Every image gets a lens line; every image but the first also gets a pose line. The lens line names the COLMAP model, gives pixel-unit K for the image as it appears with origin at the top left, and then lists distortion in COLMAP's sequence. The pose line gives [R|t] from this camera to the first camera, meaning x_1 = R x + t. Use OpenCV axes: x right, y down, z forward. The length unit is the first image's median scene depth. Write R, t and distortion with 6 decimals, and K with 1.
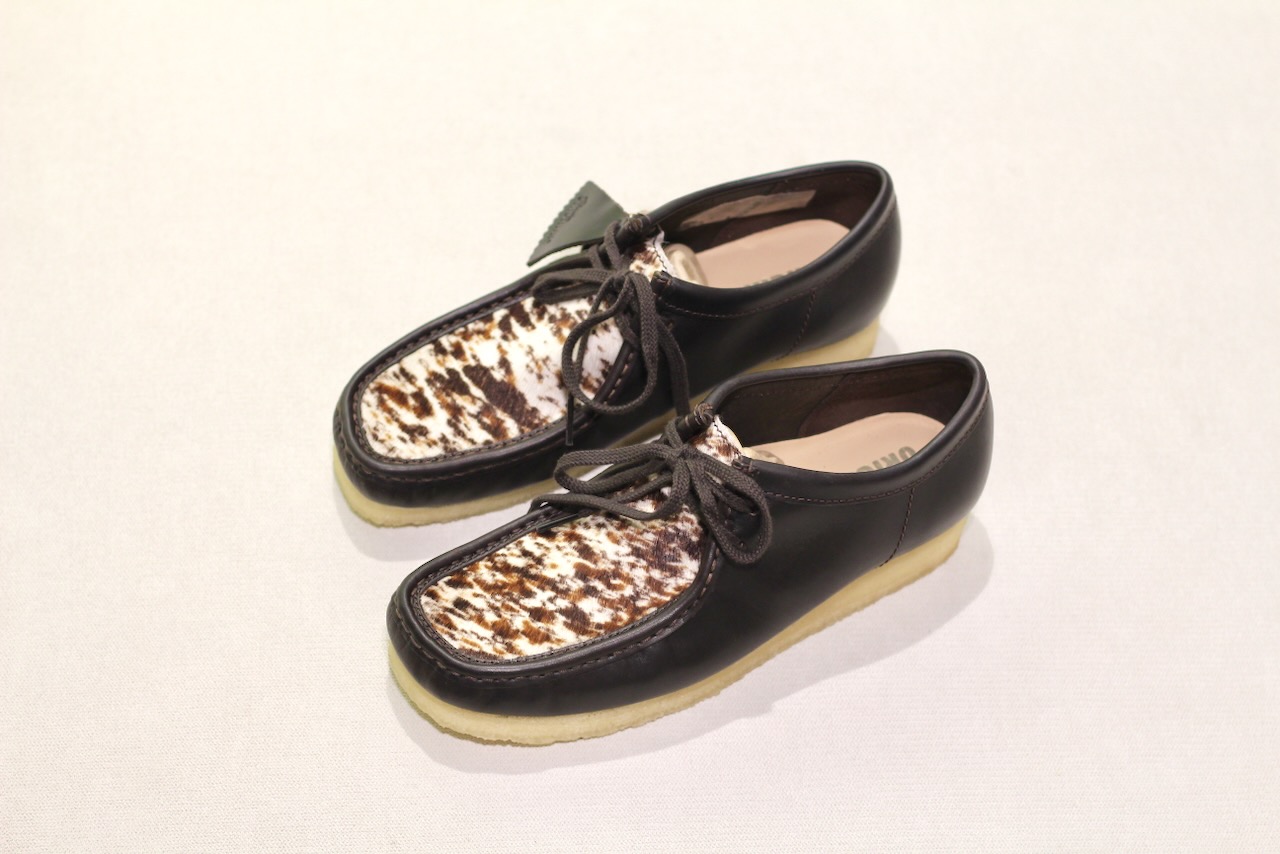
lens RADIAL K [[3085.2, 0, 640.0], [0, 3085.2, 427.0], [0, 0, 1]] dist [-0.103073, -0.092687]
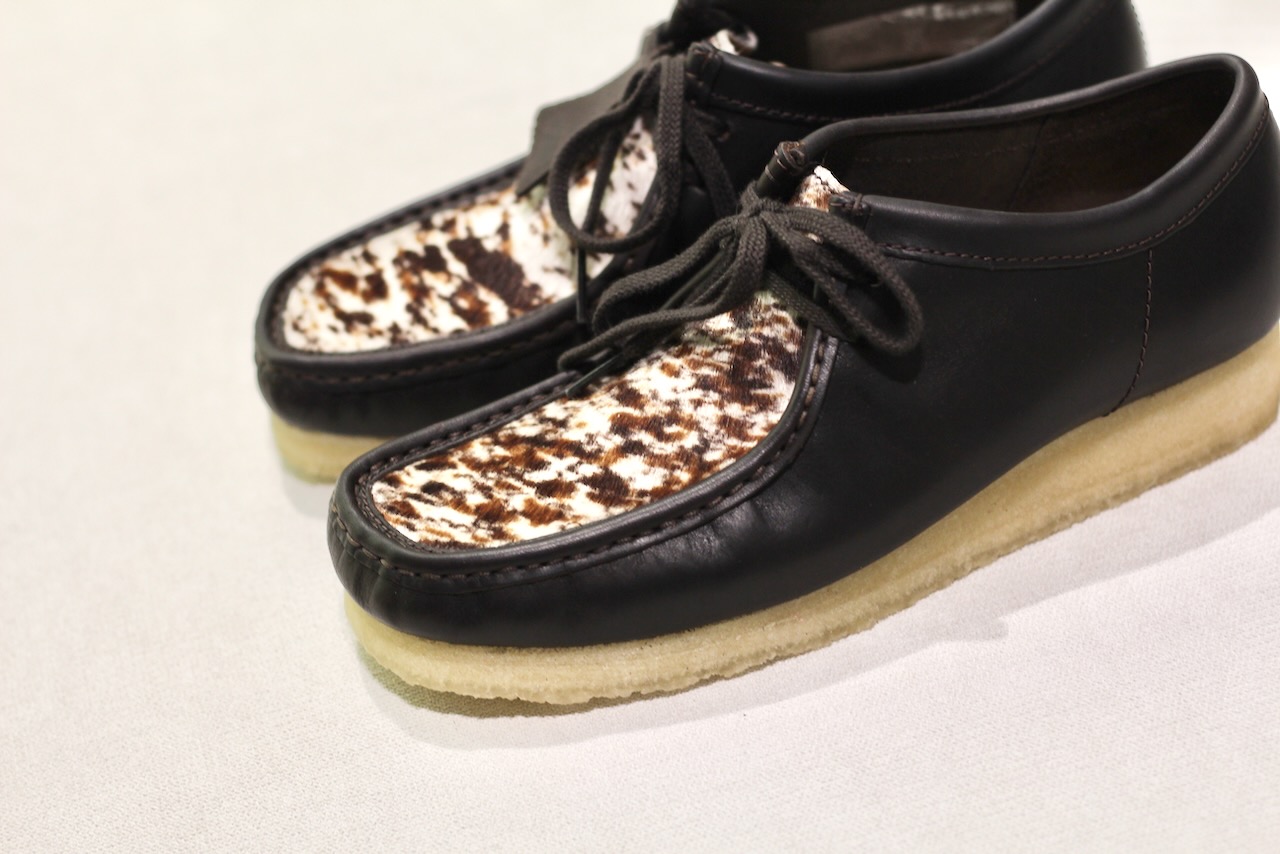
lens RADIAL K [[3085.2, 0, 640.0], [0, 3085.2, 427.0], [0, 0, 1]] dist [-0.103073, -0.092687]
pose [[0.970393, -0.106156, -0.216952, 0.120367], [0.041310, 0.957948, -0.283954, 0.225041], [0.237973, 0.266585, 0.933971, 0.416728]]
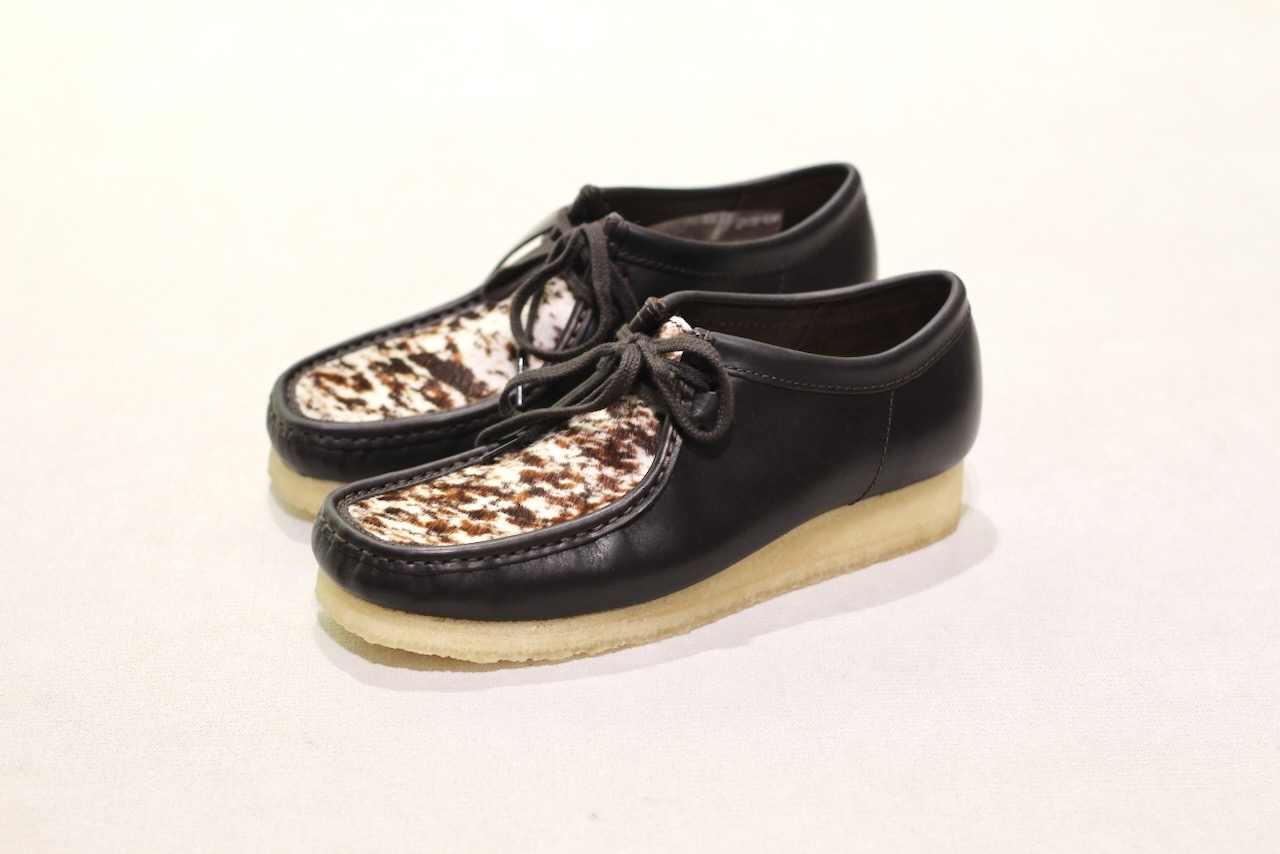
lens RADIAL K [[3085.2, 0, 640.0], [0, 3085.2, 427.0], [0, 0, 1]] dist [-0.103073, -0.092687]
pose [[0.998499, -0.045571, -0.030382, 0.041891], [0.029025, 0.910692, -0.412064, 0.405075], [0.046446, 0.410564, 0.910648, 0.175774]]
